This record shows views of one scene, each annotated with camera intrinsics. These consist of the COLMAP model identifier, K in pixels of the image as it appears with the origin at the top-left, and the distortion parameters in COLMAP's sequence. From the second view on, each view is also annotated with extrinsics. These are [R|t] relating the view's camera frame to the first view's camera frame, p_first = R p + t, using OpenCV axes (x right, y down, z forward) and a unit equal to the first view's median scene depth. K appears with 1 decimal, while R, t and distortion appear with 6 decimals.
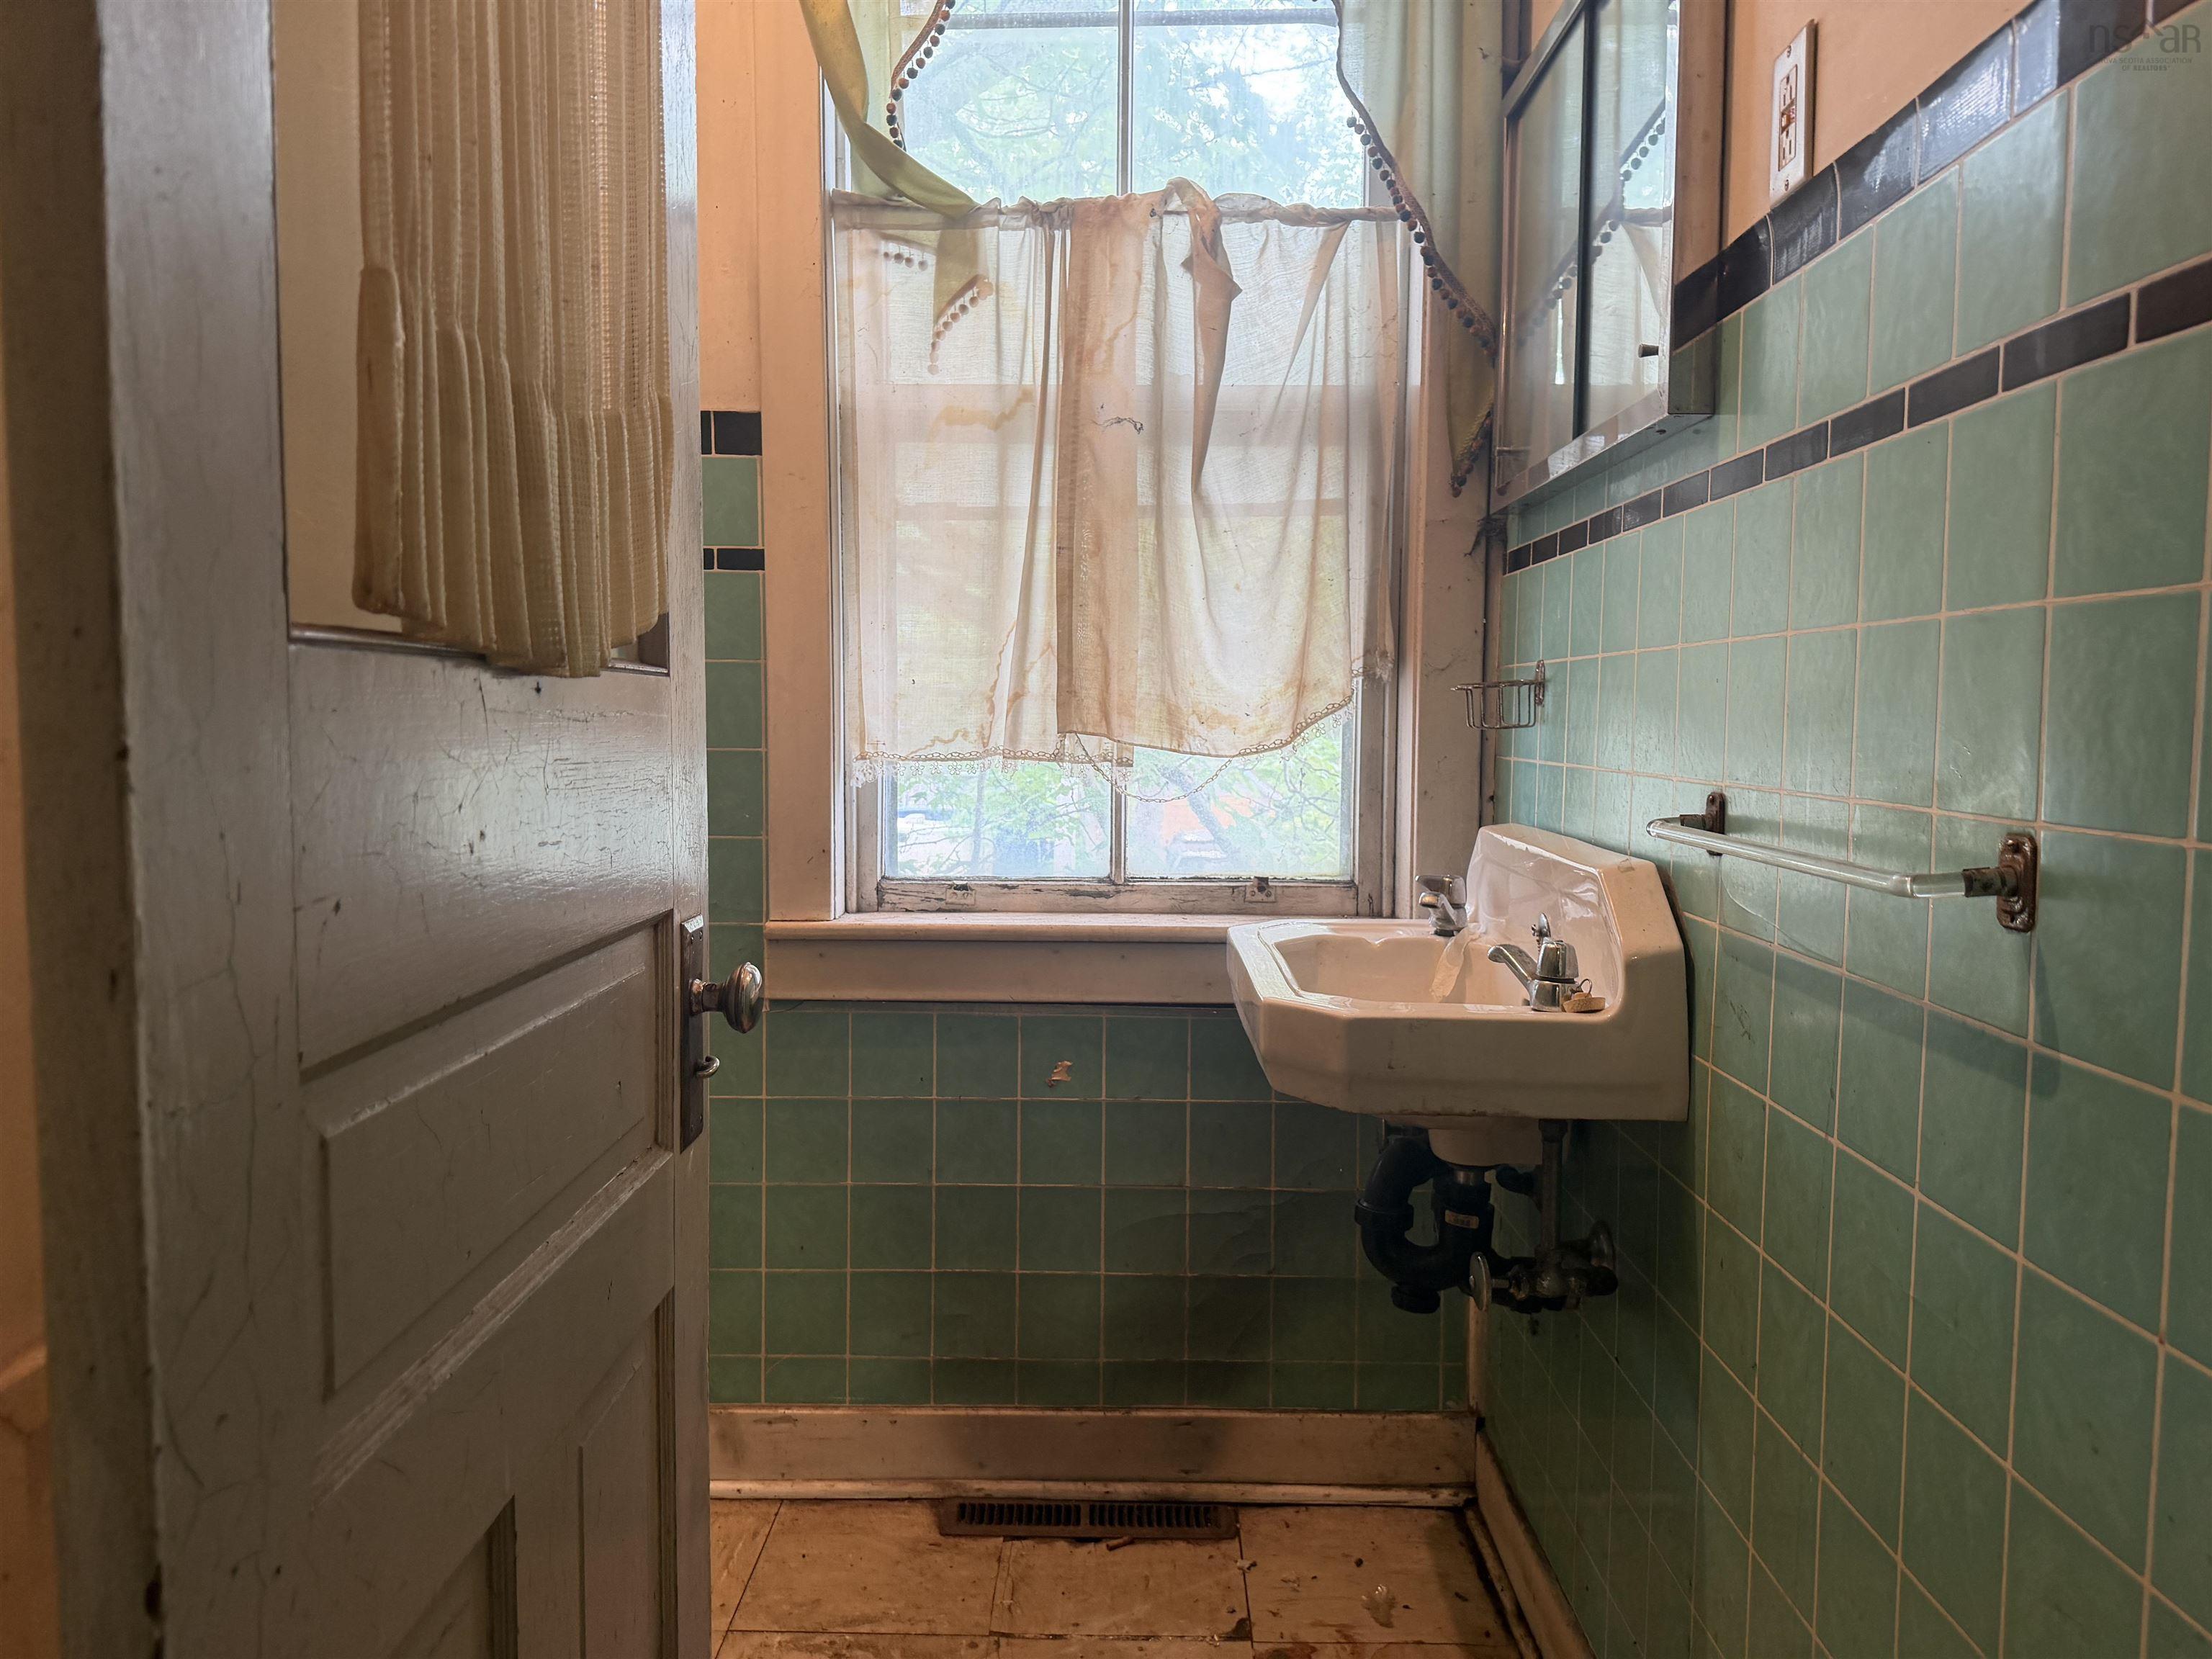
lens RADIAL K [[1603.4, 0, 1102.6], [0, 1603.4, 832.4], [0, 0, 1]] dist [0.105306, -0.107979]
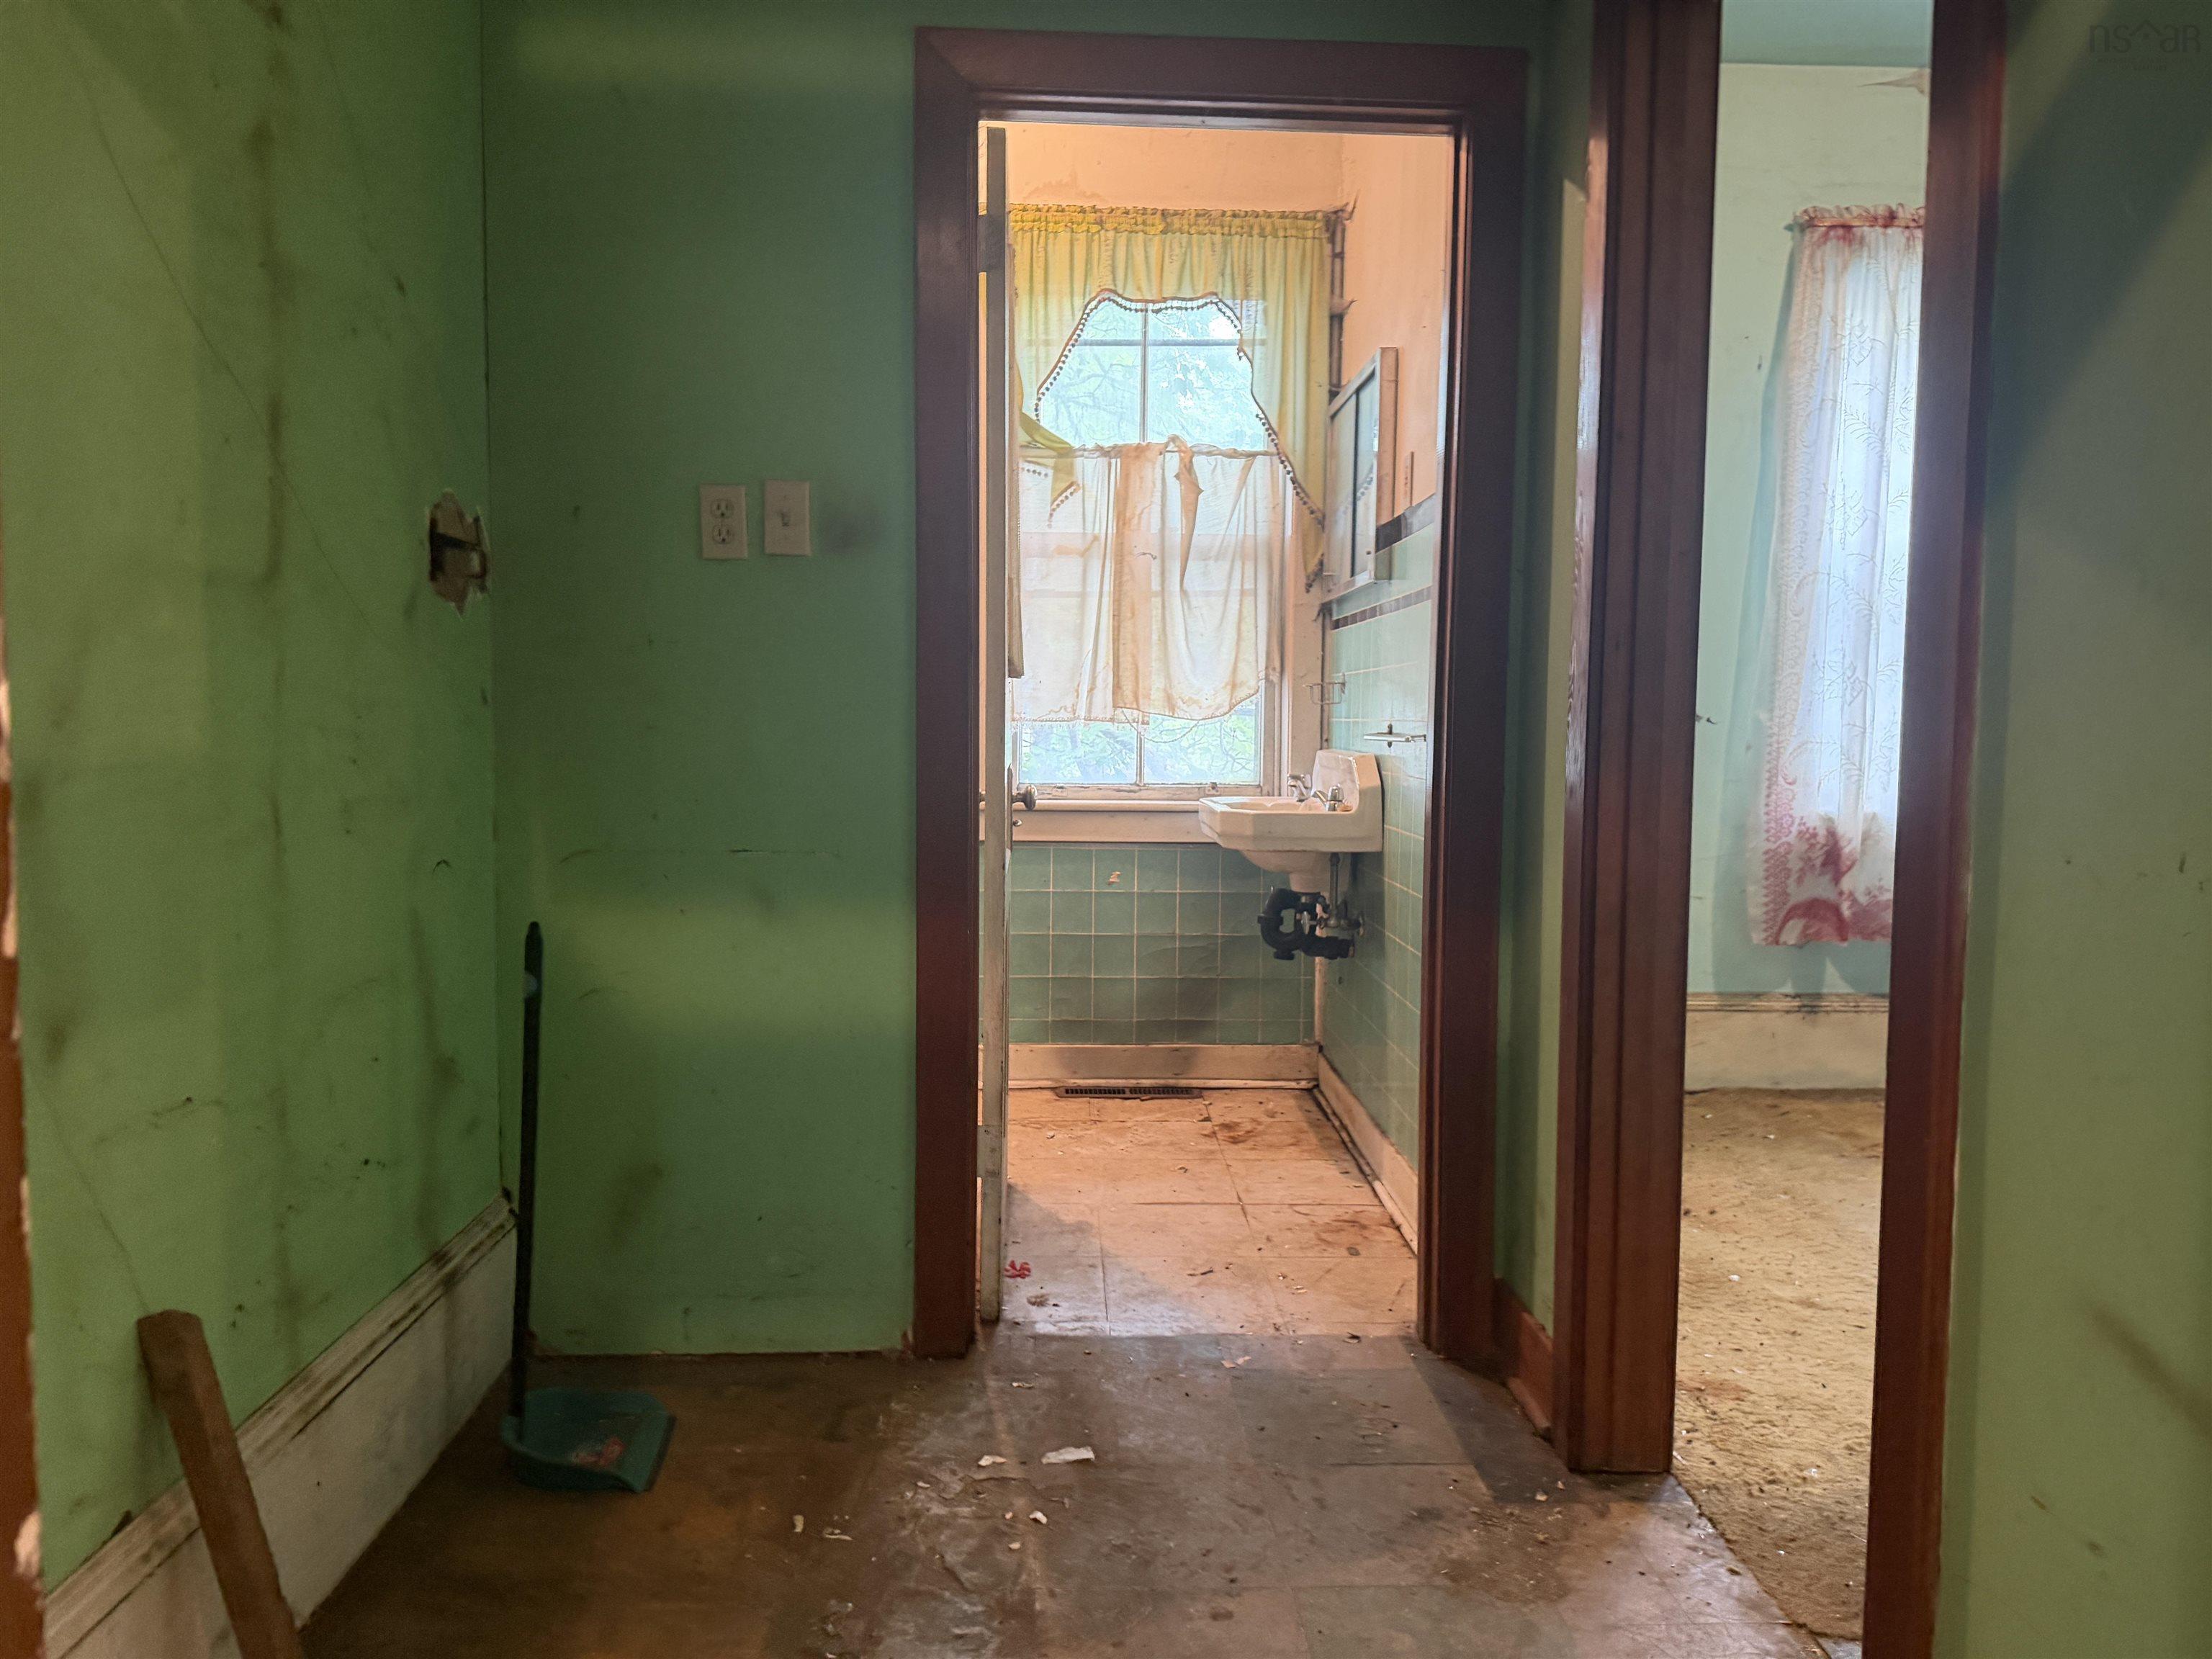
lens RADIAL K [[1603.4, 0, 1107.7], [0, 1603.4, 829.4], [0, 0, 1]] dist [0.105306, -0.107979]
pose [[0.998880, -0.000562, 0.047309, -0.129707], [0.000783, 0.999989, -0.004651, 0.099576], [-0.047306, 0.004682, 0.998869, -1.001843]]
